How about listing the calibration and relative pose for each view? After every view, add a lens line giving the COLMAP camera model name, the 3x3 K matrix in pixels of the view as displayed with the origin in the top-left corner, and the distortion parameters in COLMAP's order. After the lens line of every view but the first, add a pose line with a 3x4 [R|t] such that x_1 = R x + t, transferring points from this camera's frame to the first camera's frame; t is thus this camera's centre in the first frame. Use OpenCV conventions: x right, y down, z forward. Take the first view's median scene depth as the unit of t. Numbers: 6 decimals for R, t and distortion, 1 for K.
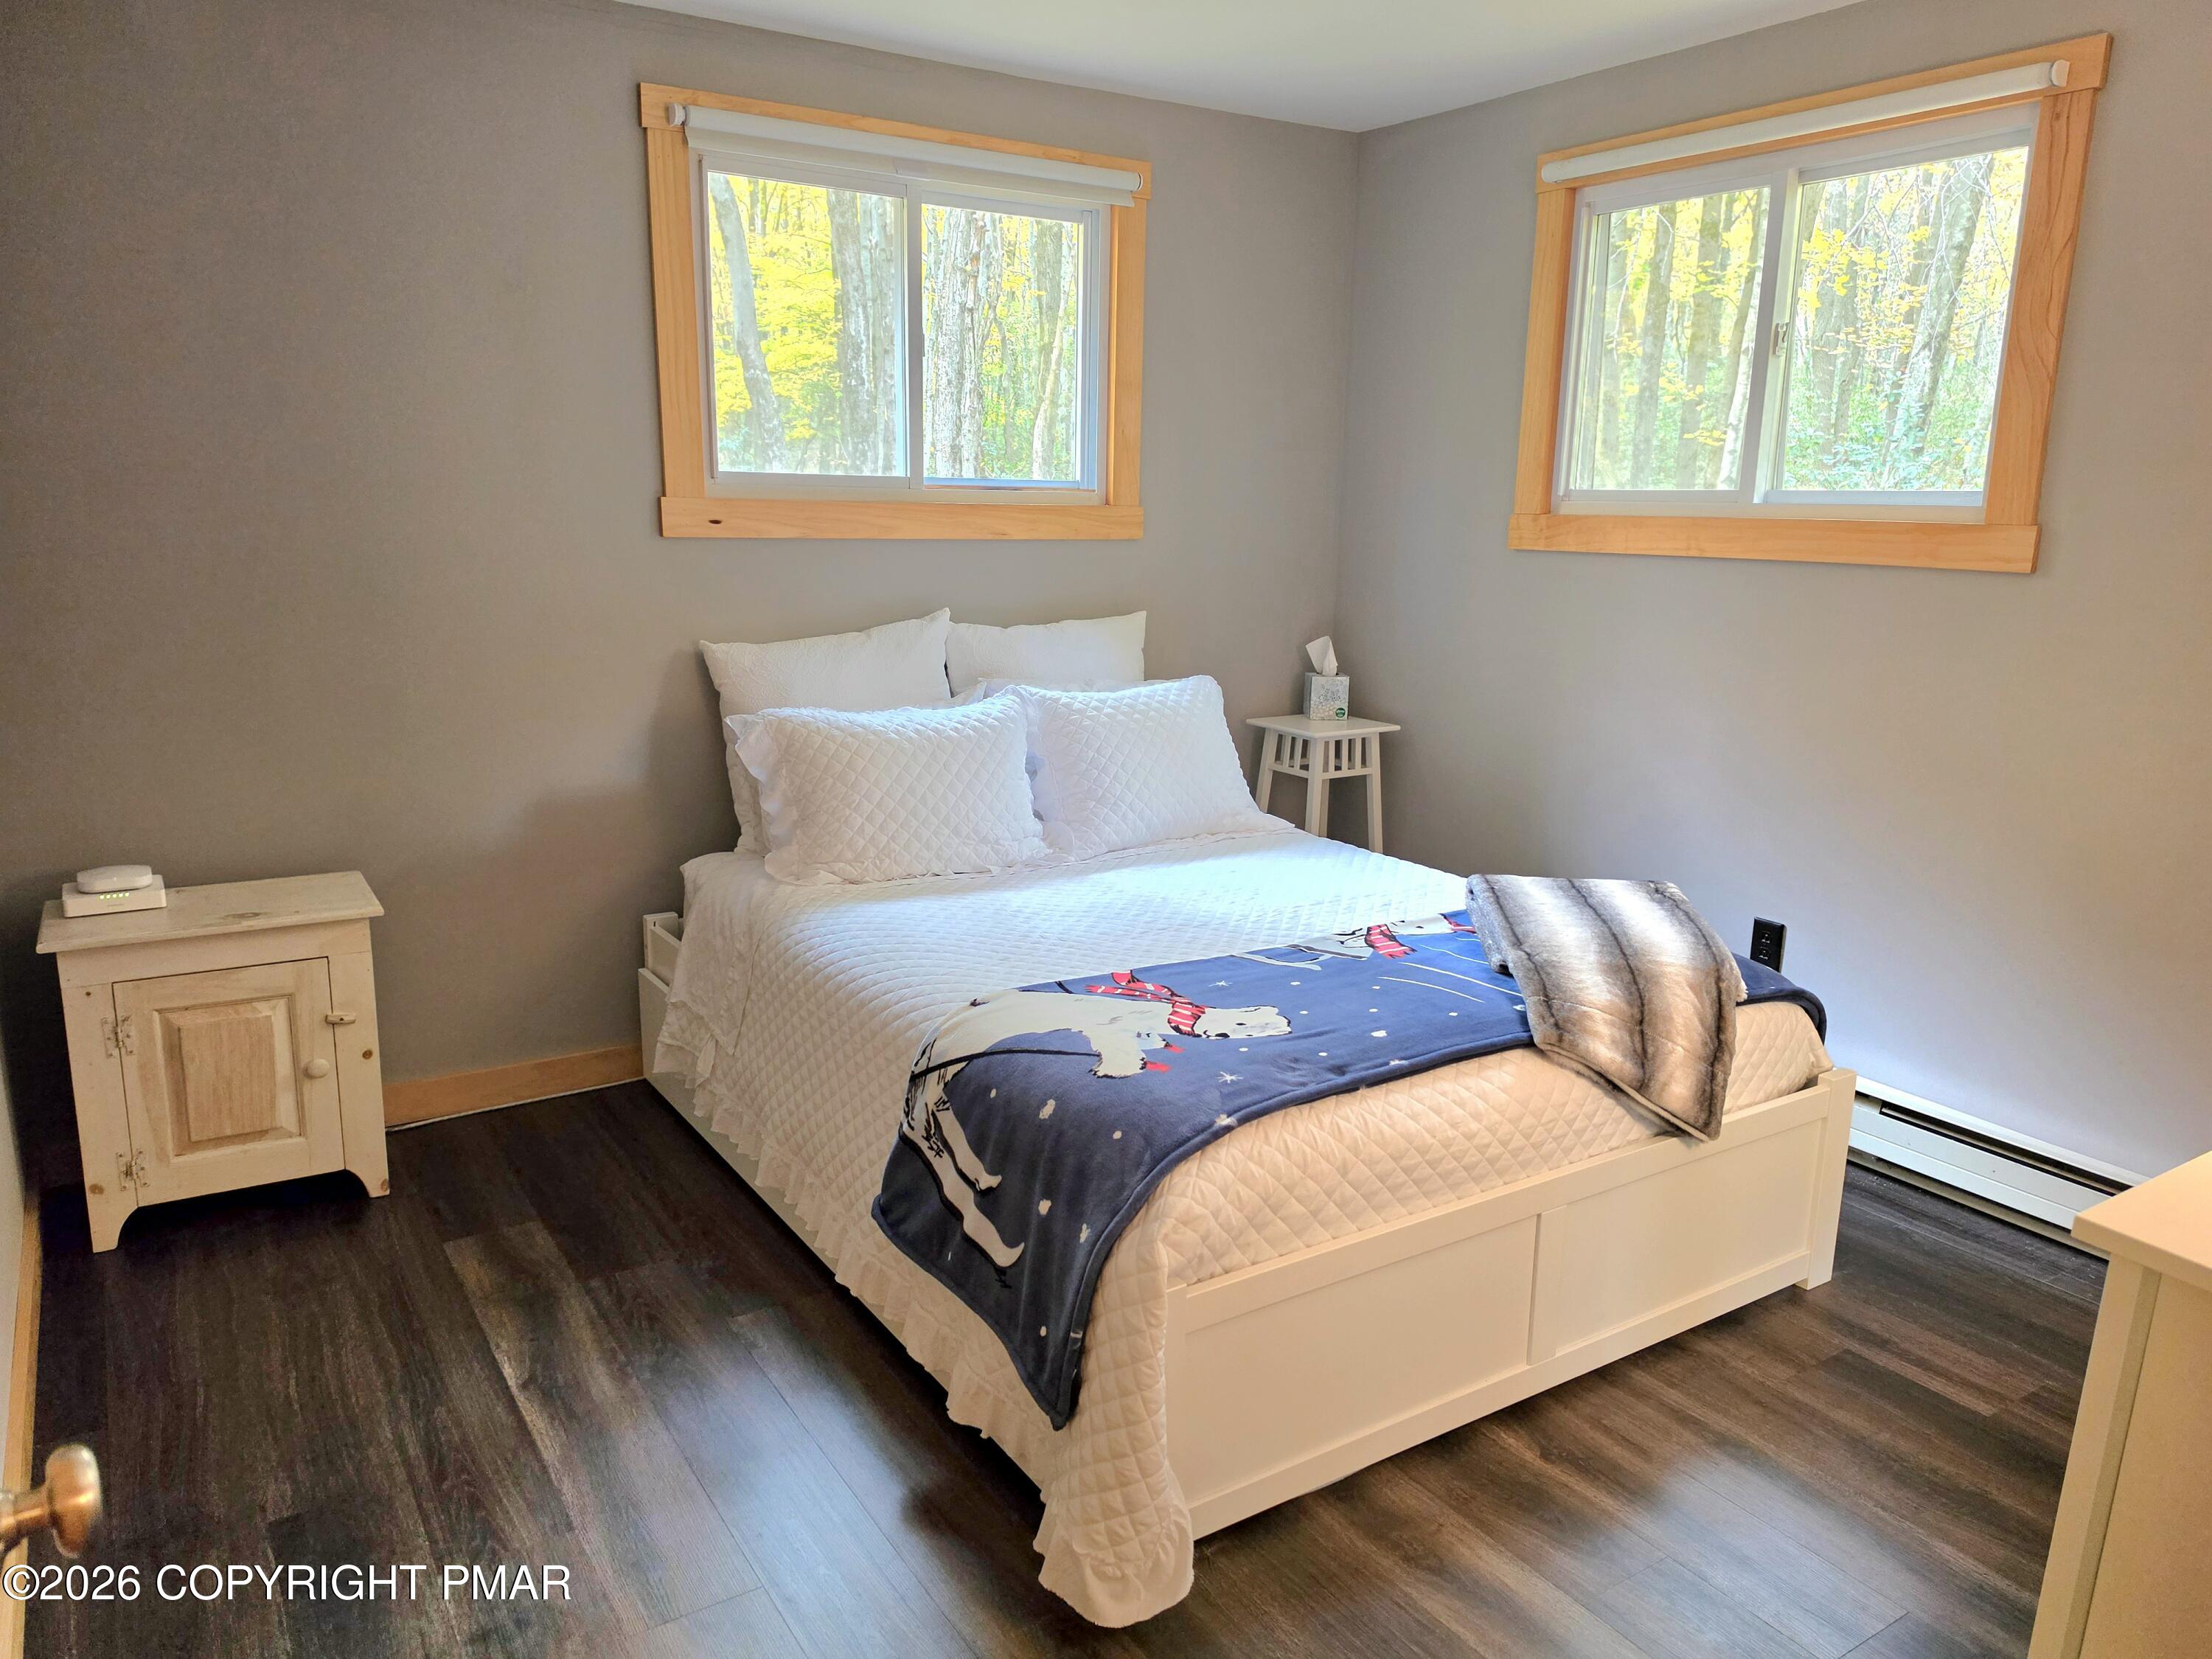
lens RADIAL K [[1507.2, 0, 1104.5], [0, 1507.2, 837.8], [0, 0, 1]] dist [0.055409, -0.077702]
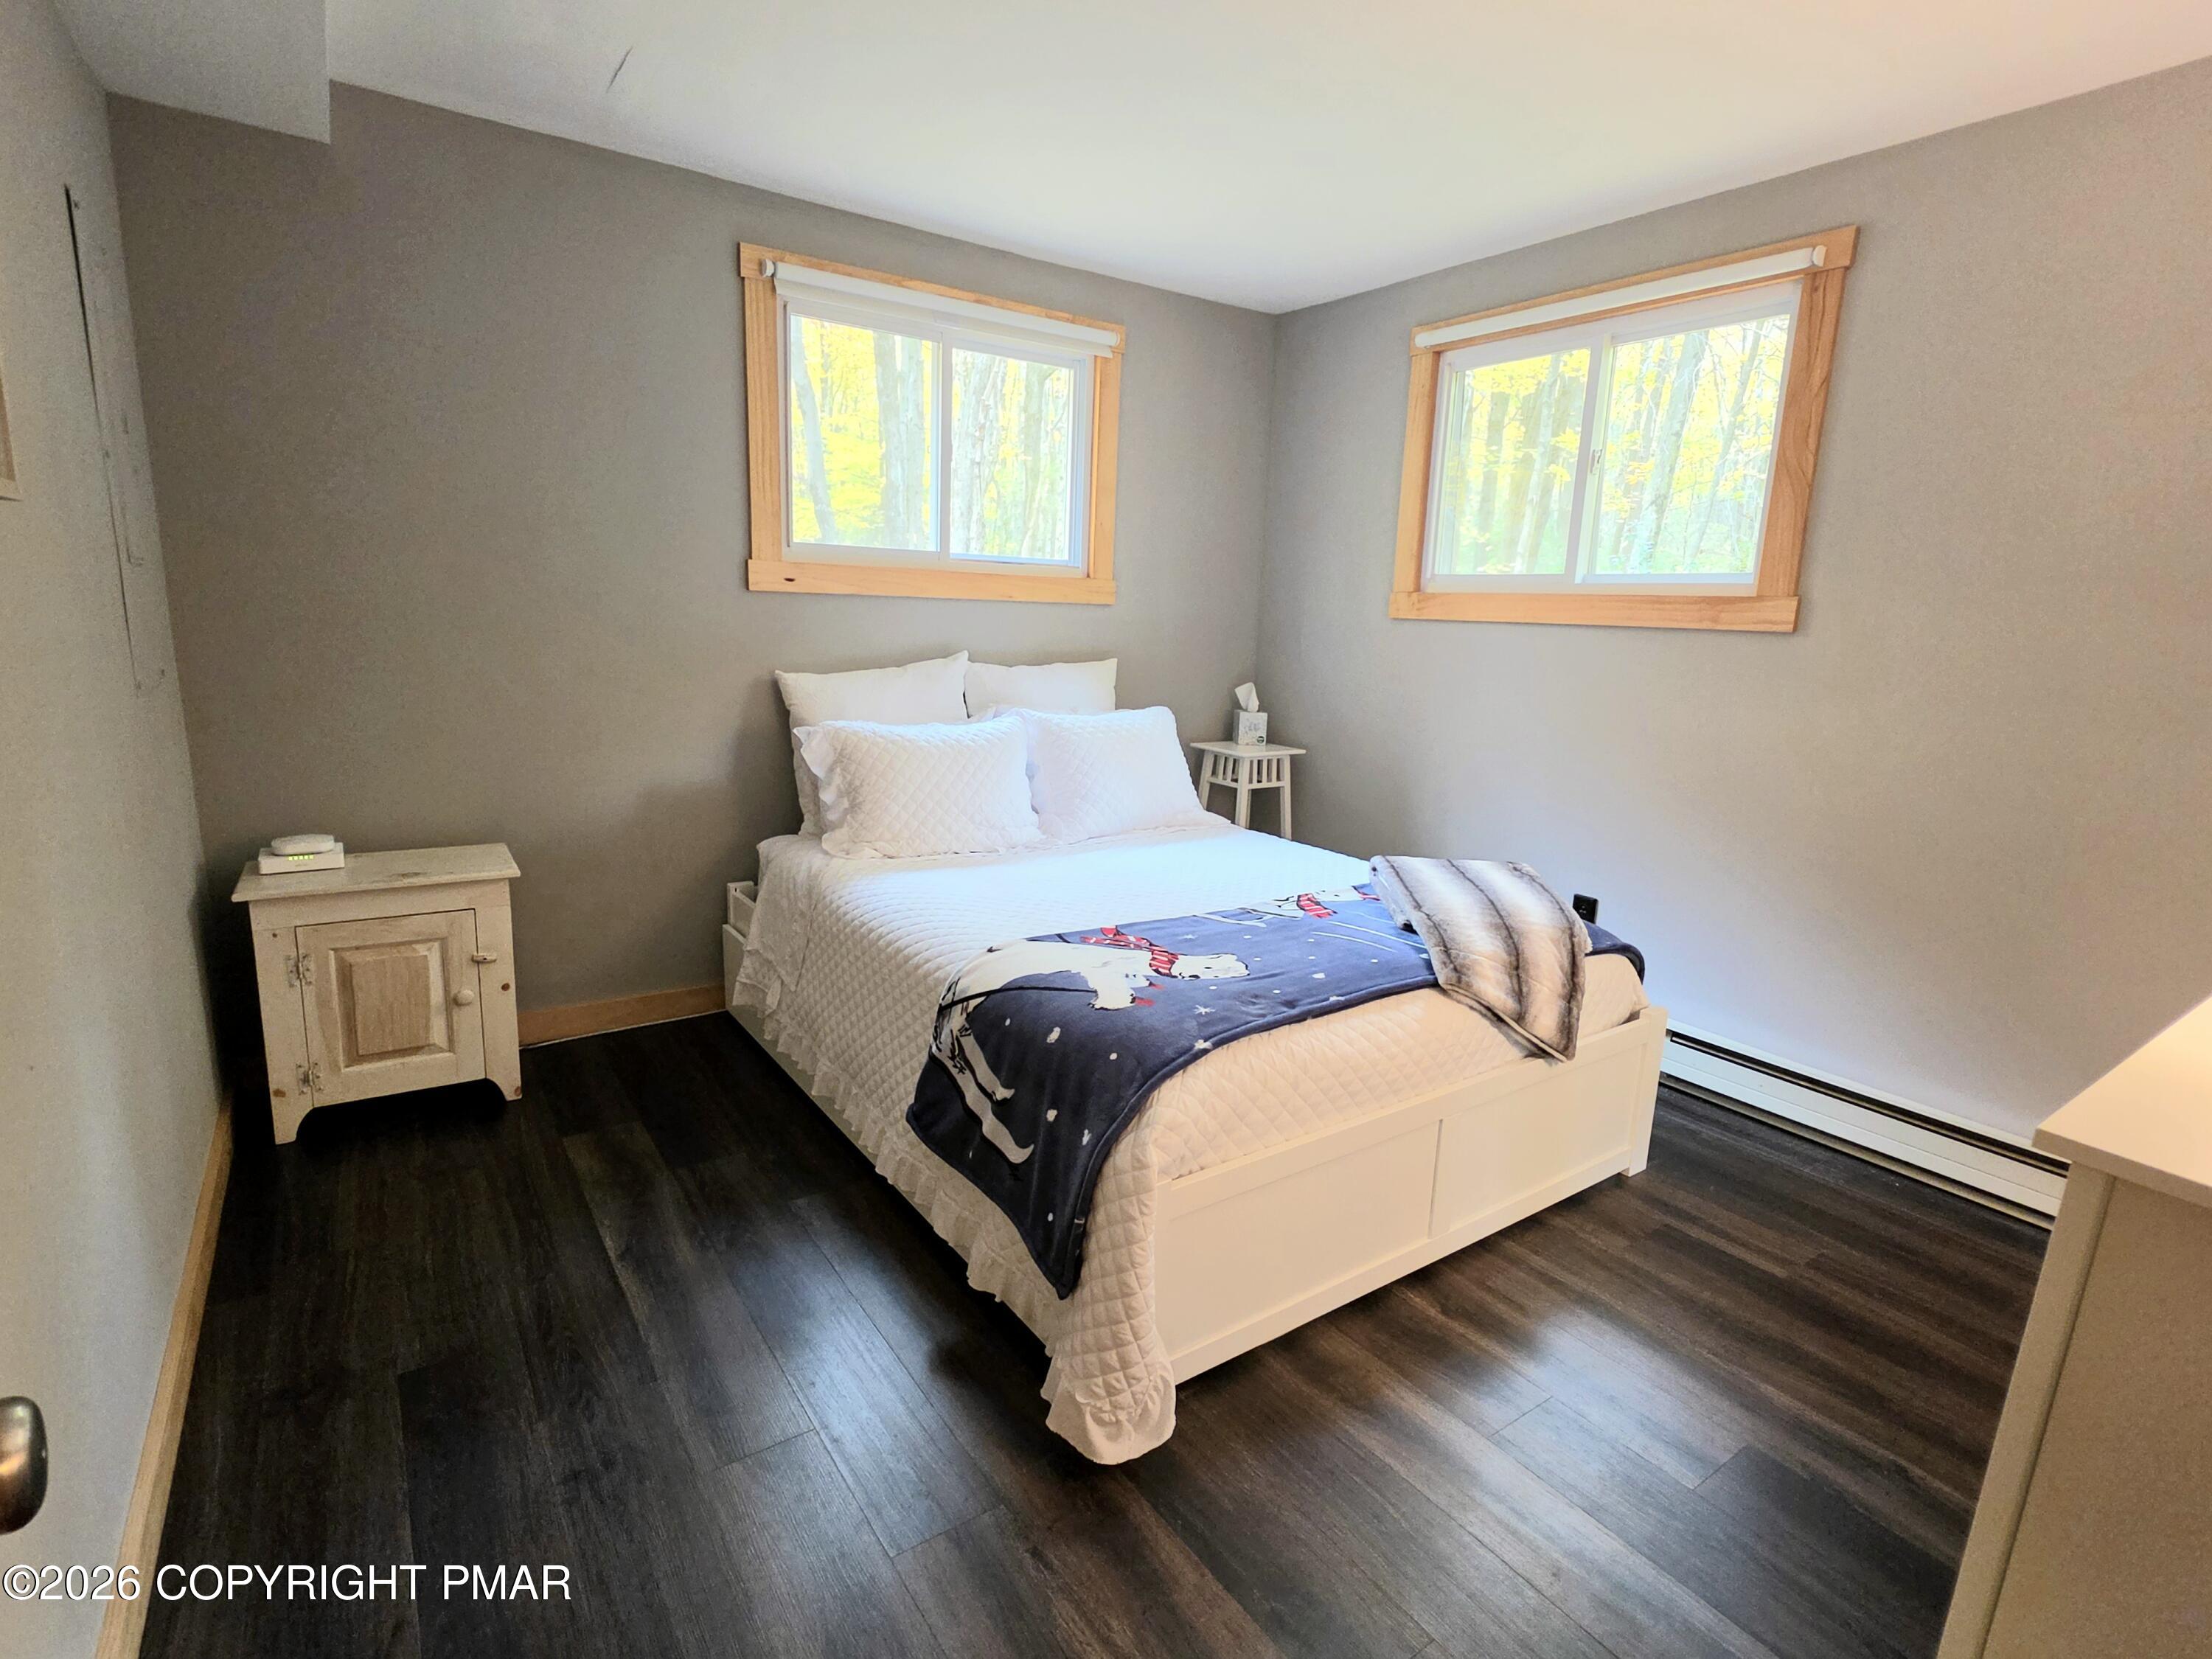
lens RADIAL K [[1082.8, 0, 1107.0], [0, 1082.8, 821.3], [0, 0, 1]] dist [-0.018222, 0.006395]
pose [[0.999205, 0.013187, 0.037629, -0.023531], [-0.012334, 0.999664, -0.022802, 0.021146], [-0.037917, 0.022319, 0.999032, 0.096037]]
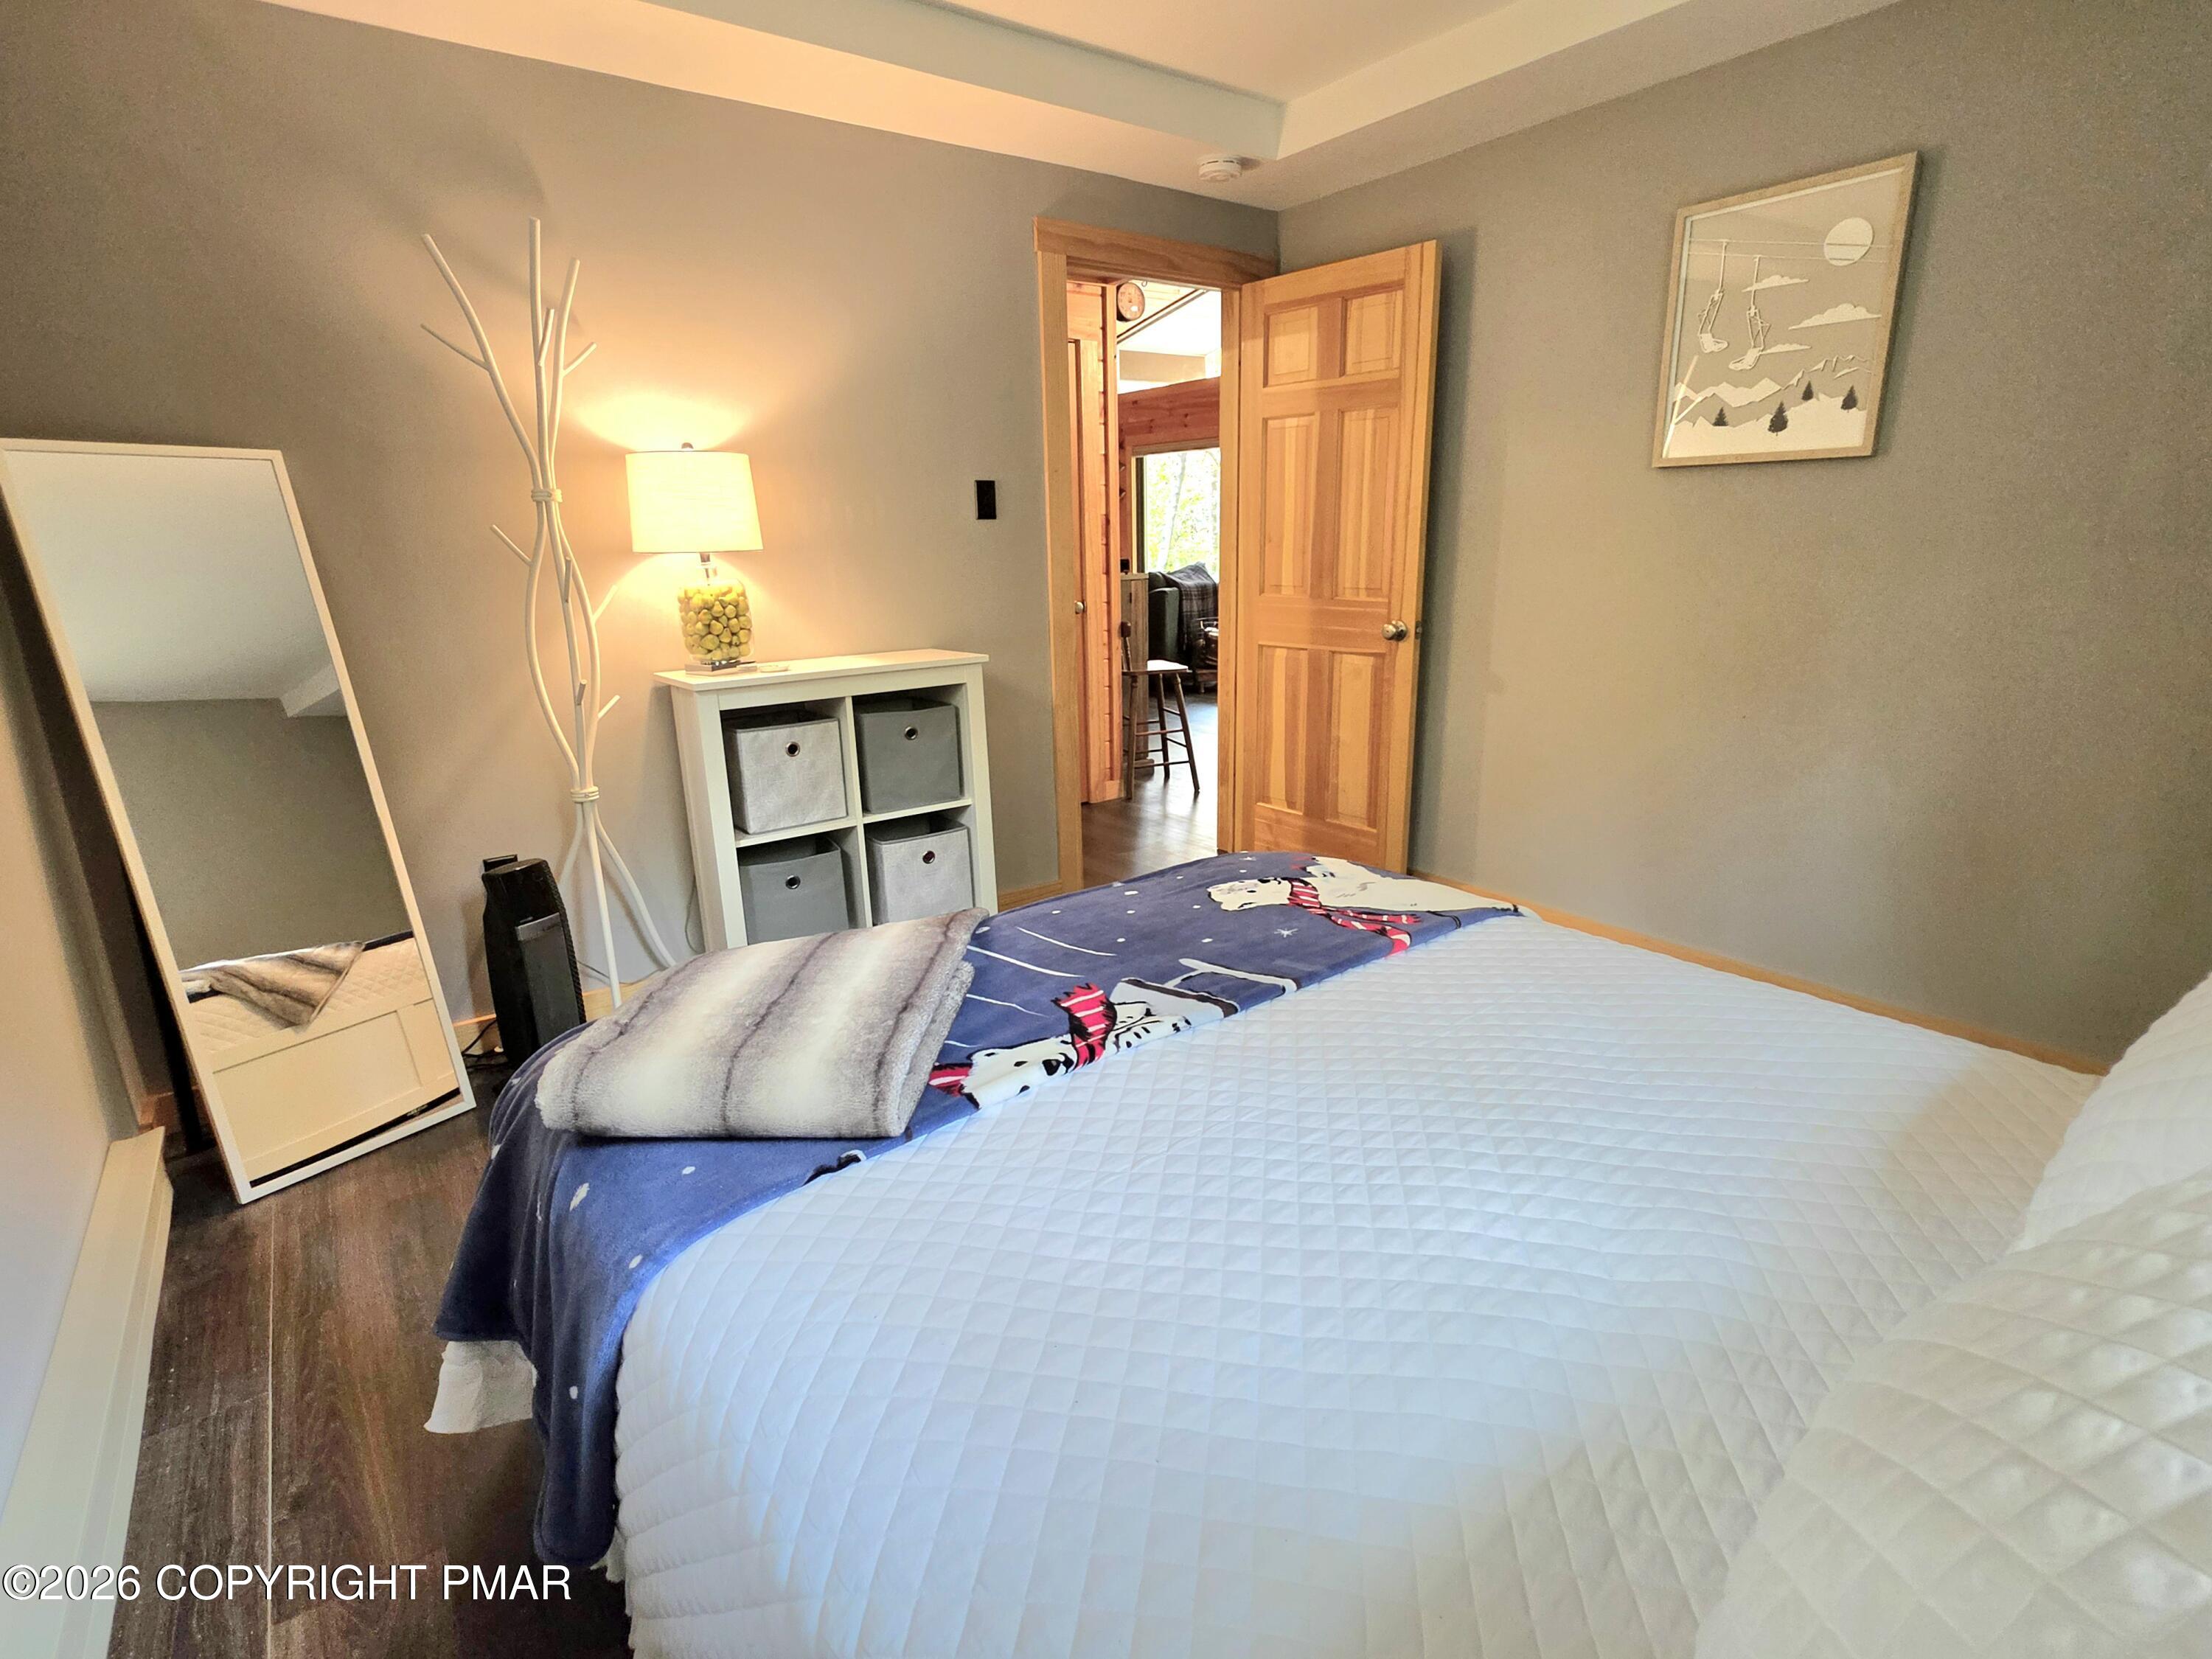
lens RADIAL K [[1082.8, 0, 1095.5], [0, 1082.8, 826.8], [0, 0, 1]] dist [-0.018222, 0.006395]
pose [[-0.998528, 0.012996, -0.052663, 0.214939], [-0.012816, 0.886865, 0.461851, -0.251402], [0.052707, 0.461846, -0.885393, 1.453953]]
